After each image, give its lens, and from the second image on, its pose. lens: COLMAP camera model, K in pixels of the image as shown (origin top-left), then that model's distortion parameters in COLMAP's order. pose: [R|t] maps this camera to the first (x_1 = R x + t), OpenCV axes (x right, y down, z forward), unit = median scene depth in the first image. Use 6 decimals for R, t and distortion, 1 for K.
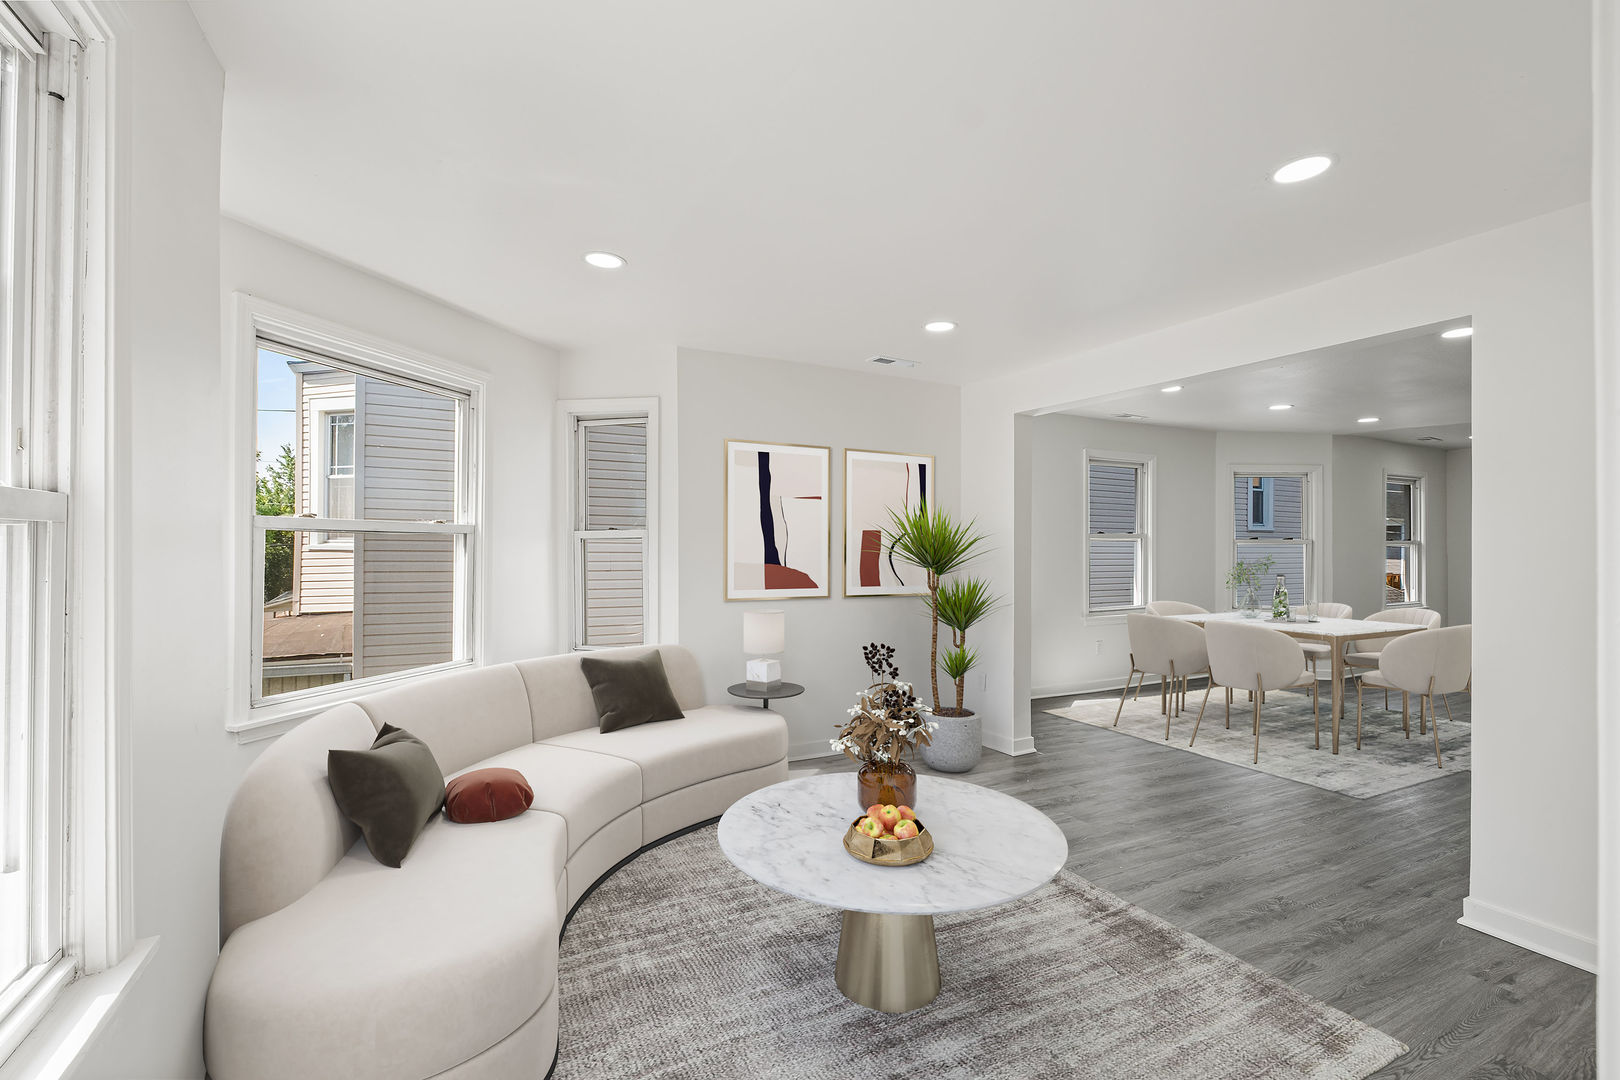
lens RADIAL K [[711.7, 0, 800.7], [0, 711.7, 545.2], [0, 0, 1]] dist [0.002355, -0.003744]
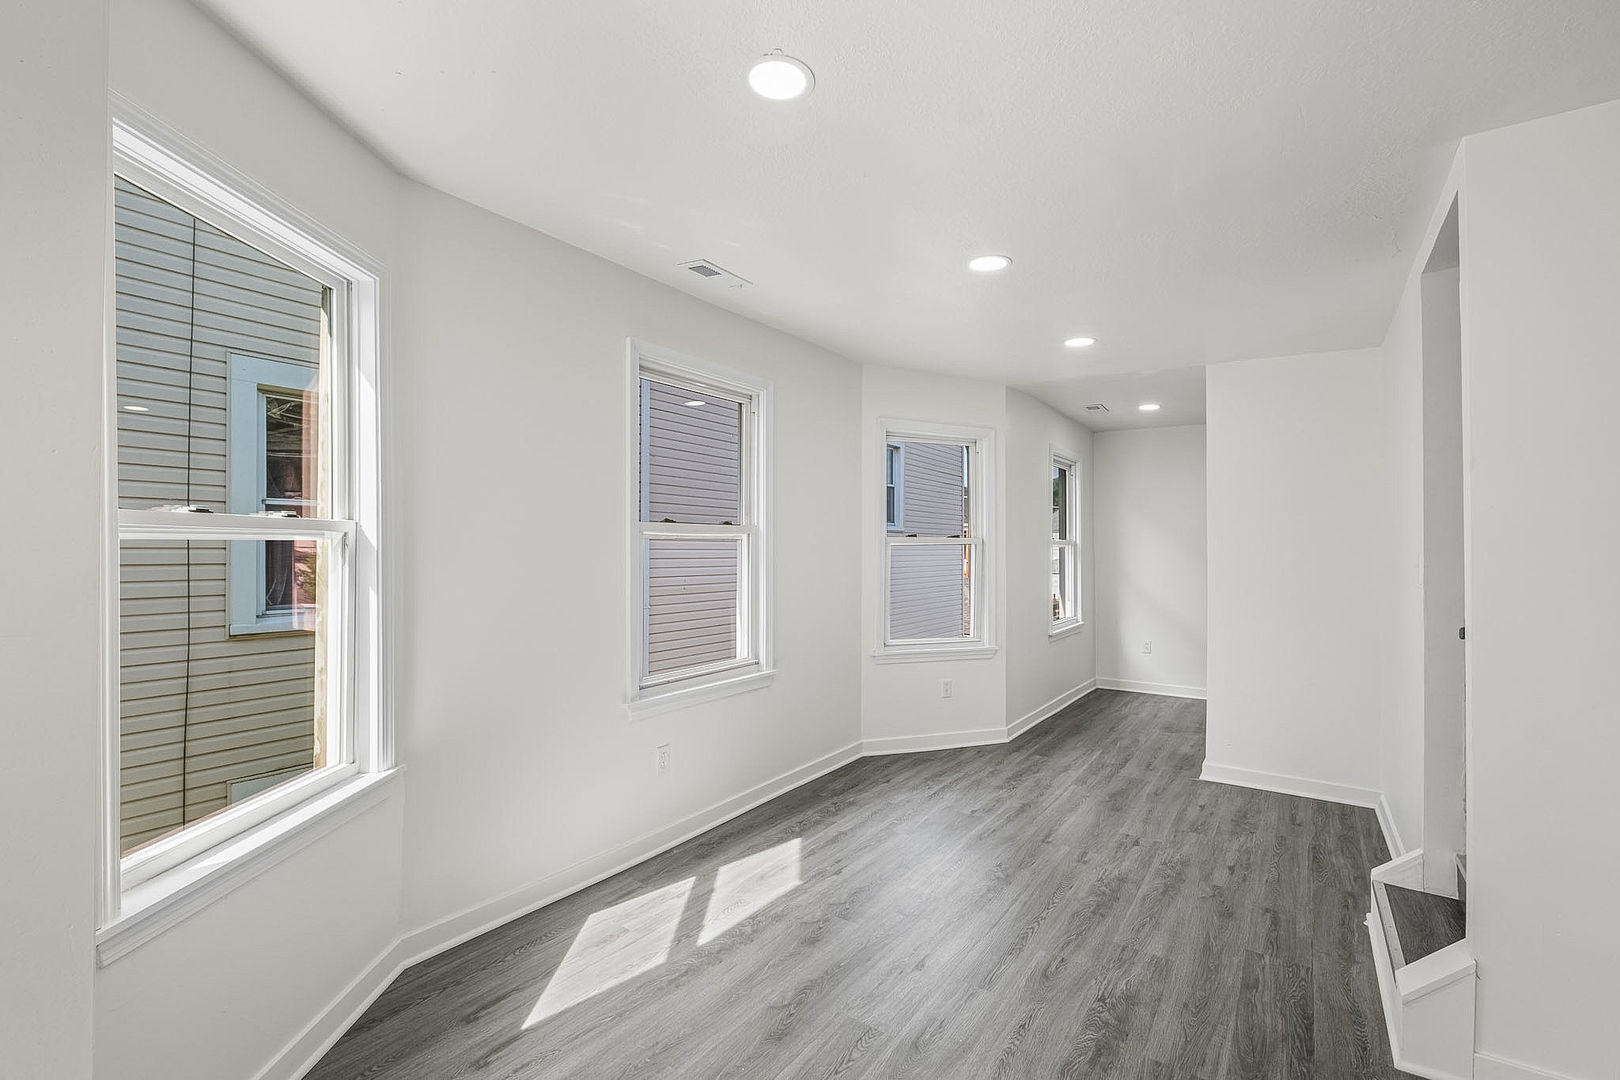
lens RADIAL K [[738.9, 0, 812.8], [0, 738.9, 540.0], [0, 0, 1]] dist [-0.001578, -0.000319]
pose [[0.882356, 0.000941, 0.470582, 0.253703], [0.005925, 0.999897, -0.013109, 0.003171], [-0.470546, 0.014355, 0.882259, 0.473618]]
